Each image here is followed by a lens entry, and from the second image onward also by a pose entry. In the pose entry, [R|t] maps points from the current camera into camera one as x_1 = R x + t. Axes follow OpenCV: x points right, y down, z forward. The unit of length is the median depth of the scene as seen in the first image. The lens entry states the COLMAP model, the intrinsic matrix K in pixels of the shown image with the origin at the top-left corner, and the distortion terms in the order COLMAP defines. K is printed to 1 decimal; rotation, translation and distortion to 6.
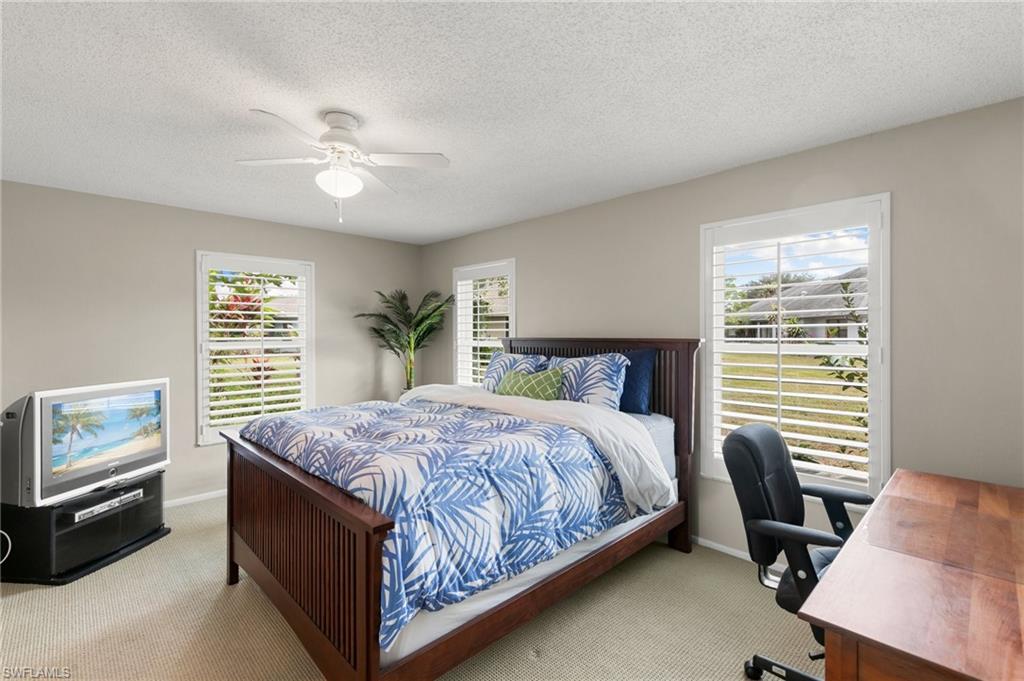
lens RADIAL K [[458.2, 0, 509.9], [0, 458.2, 341.1], [0, 0, 1]] dist [0.003583, -0.000465]
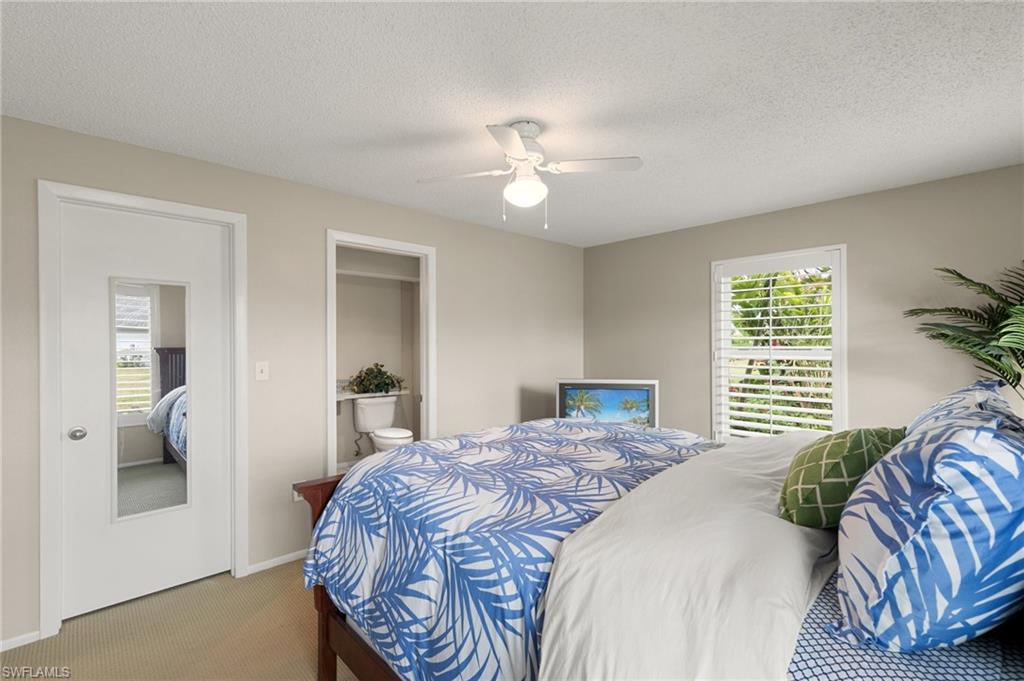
lens RADIAL K [[458.2, 0, 509.9], [0, 458.2, 341.1], [0, 0, 1]] dist [0.003583, -0.000465]
pose [[-0.024607, -0.008800, -0.999658, 0.694988], [-0.004798, 0.999951, -0.008685, -0.014309], [0.999686, 0.004583, -0.024648, 1.076472]]
